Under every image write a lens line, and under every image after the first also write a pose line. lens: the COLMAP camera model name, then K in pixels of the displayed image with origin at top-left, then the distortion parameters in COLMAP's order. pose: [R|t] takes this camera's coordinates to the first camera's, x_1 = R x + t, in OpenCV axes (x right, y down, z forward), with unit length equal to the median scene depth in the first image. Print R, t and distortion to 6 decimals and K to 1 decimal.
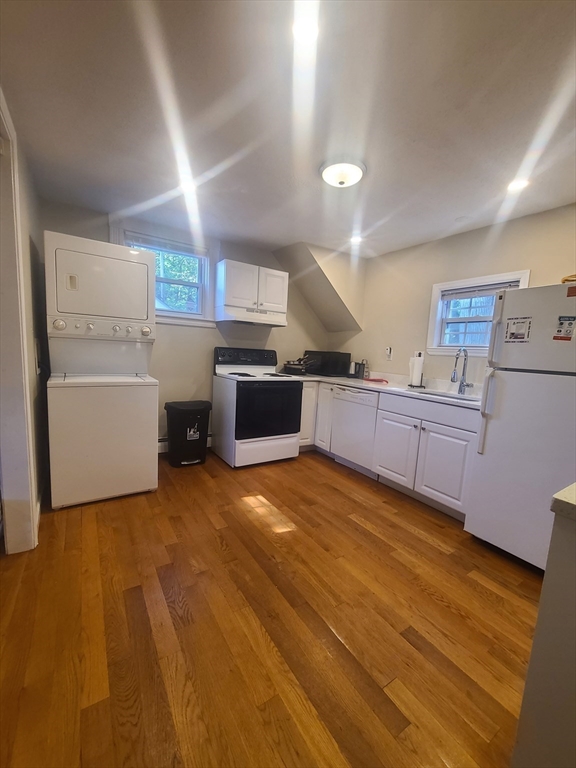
lens RADIAL K [[315.9, 0, 289.1], [0, 315.9, 386.4], [0, 0, 1]] dist [-0.001302, -0.000527]
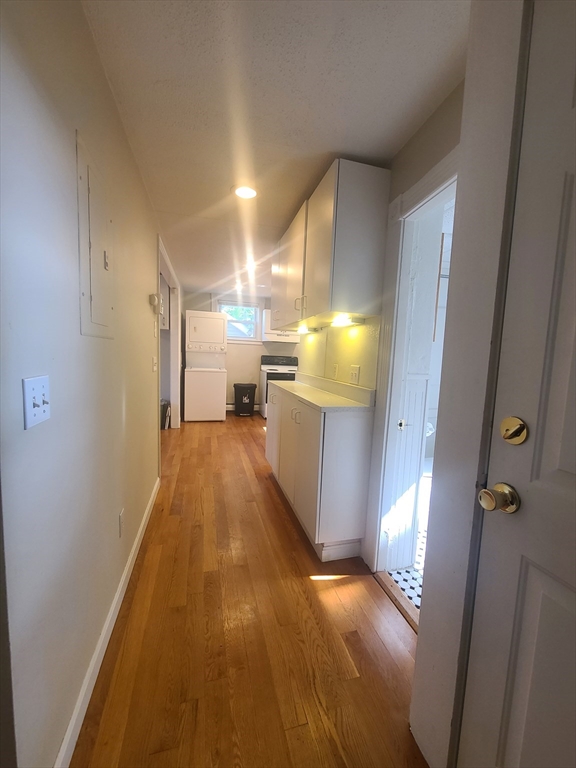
lens RADIAL K [[315.9, 0, 289.1], [0, 315.9, 386.4], [0, 0, 1]] dist [-0.001302, -0.000527]
pose [[0.950375, 0.019881, -0.310471, 0.562387], [-0.029482, 0.999220, -0.026261, 0.113030], [0.309707, 0.034111, 0.950220, -0.787102]]
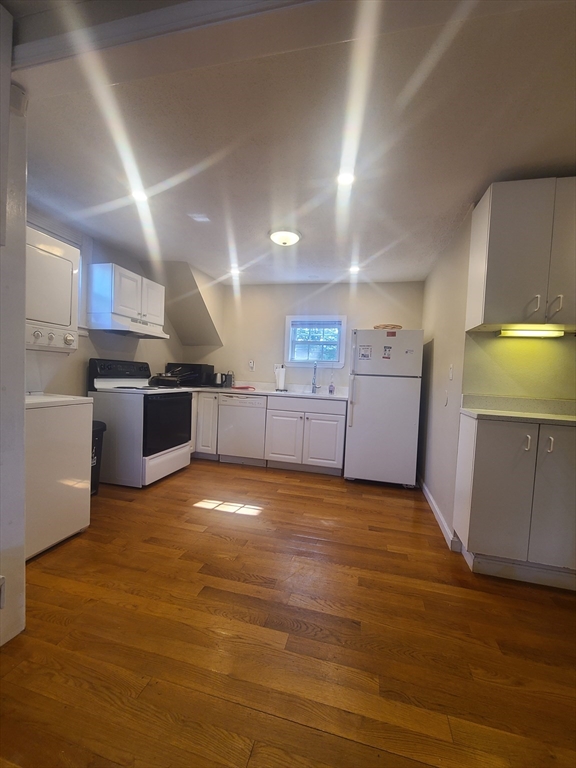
lens RADIAL K [[315.9, 0, 289.1], [0, 315.9, 386.4], [0, 0, 1]] dist [-0.001302, -0.000527]
pose [[0.729489, -0.045592, 0.682471, -0.490200], [0.071115, 0.997424, -0.009383, -0.001561], [-0.680285, 0.055379, 0.730852, 0.002711]]
